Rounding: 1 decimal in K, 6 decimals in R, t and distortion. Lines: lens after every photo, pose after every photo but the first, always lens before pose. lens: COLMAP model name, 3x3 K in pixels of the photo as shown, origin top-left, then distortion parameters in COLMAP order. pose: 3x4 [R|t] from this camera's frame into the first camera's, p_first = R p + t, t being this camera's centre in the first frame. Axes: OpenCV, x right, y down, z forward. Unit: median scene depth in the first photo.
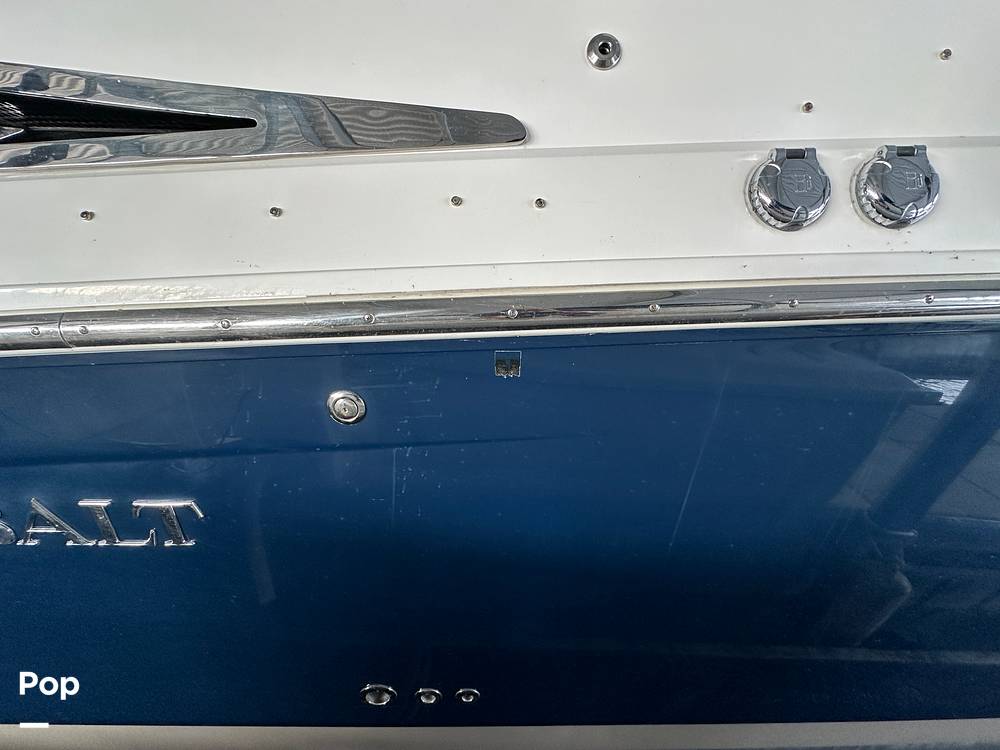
lens RADIAL K [[400.6, 0, 505.0], [0, 400.6, 375.2], [0, 0, 1]] dist [-0.001612, -0.000820]
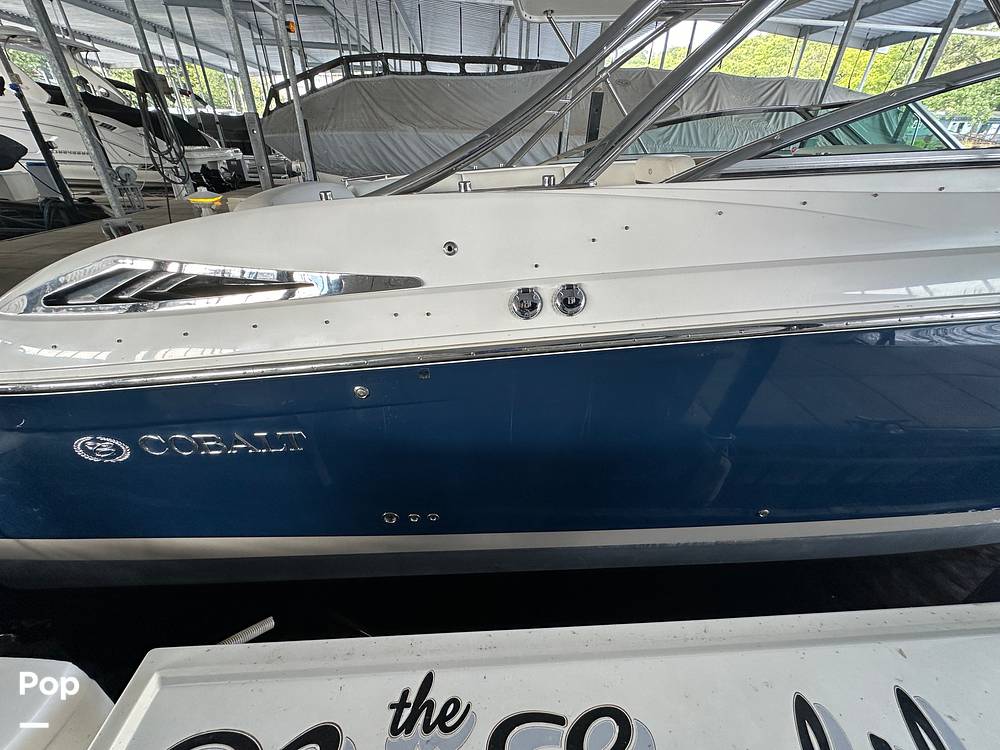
lens RADIAL K [[400.6, 0, 501.8], [0, 400.6, 373.8], [0, 0, 1]] dist [-0.001612, -0.000820]
pose [[0.998684, -0.042309, -0.028986, 0.480482], [0.046650, 0.984222, 0.170676, -0.366299], [0.021307, -0.171803, 0.984901, -1.233258]]
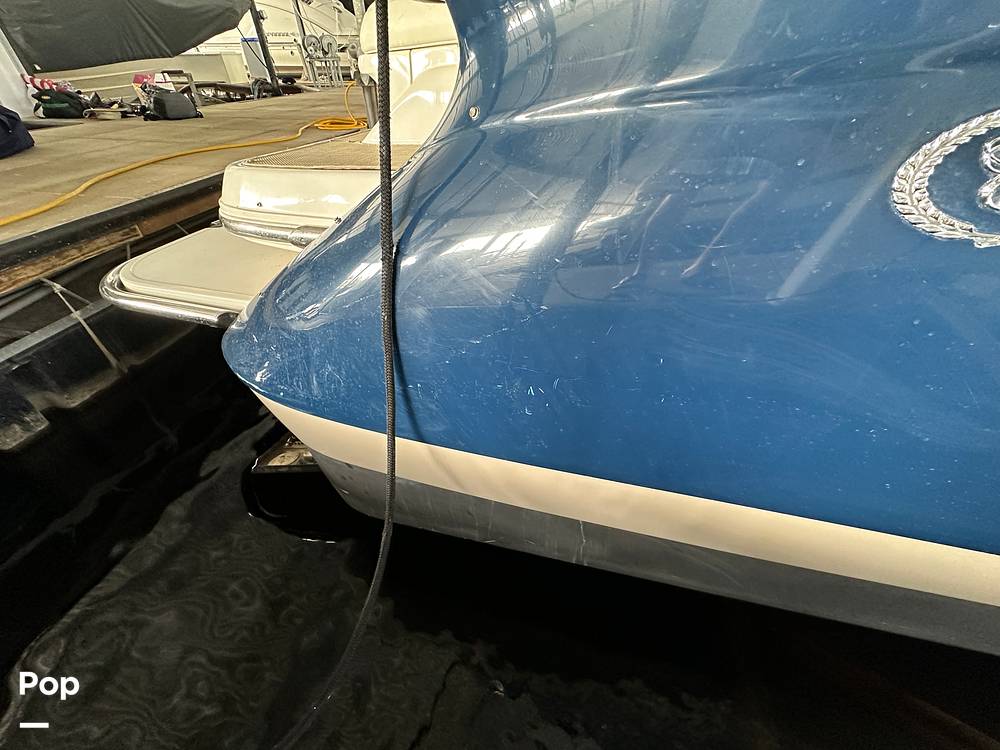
lens RADIAL K [[400.6, 0, 495.1], [0, 400.6, 374.6], [0, 0, 1]] dist [-0.001612, -0.000820]
pose [[0.951697, 0.103869, -0.288936, -2.562723], [-0.009127, 0.950195, 0.311523, 0.477527], [0.306903, -0.293838, 0.905246, 0.227537]]
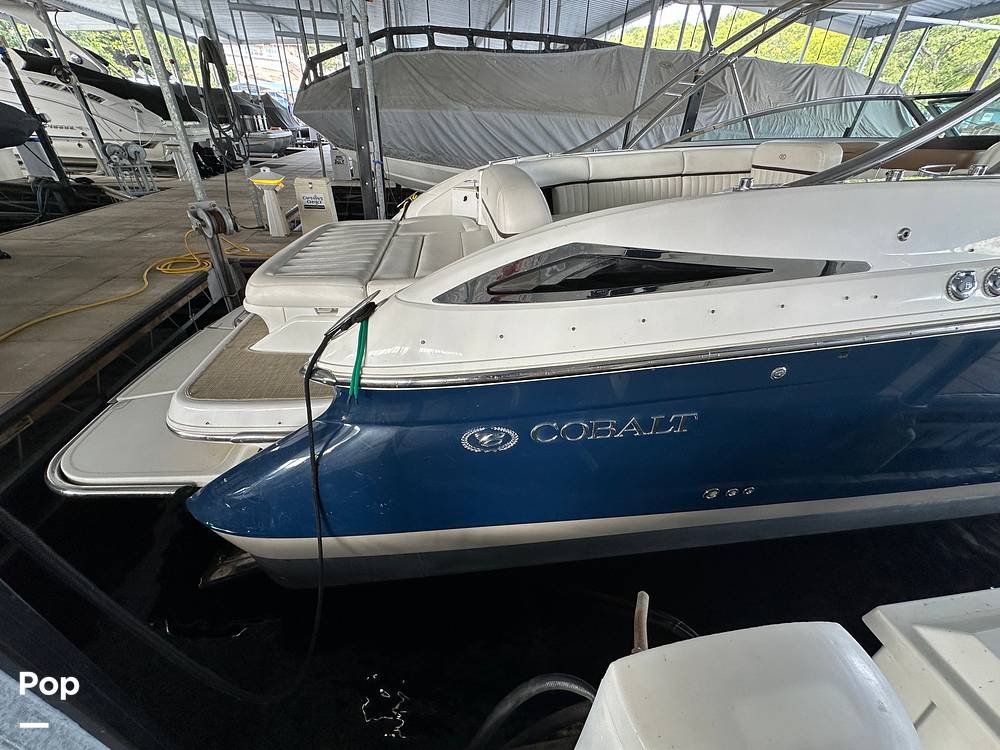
lens RADIAL K [[400.6, 0, 498.1], [0, 400.6, 373.9], [0, 0, 1]] dist [-0.001612, -0.000820]
pose [[0.996043, -0.074546, 0.048385, -2.066645], [0.062627, 0.975041, 0.213011, -0.514407], [-0.063056, -0.209138, 0.975851, -1.256184]]
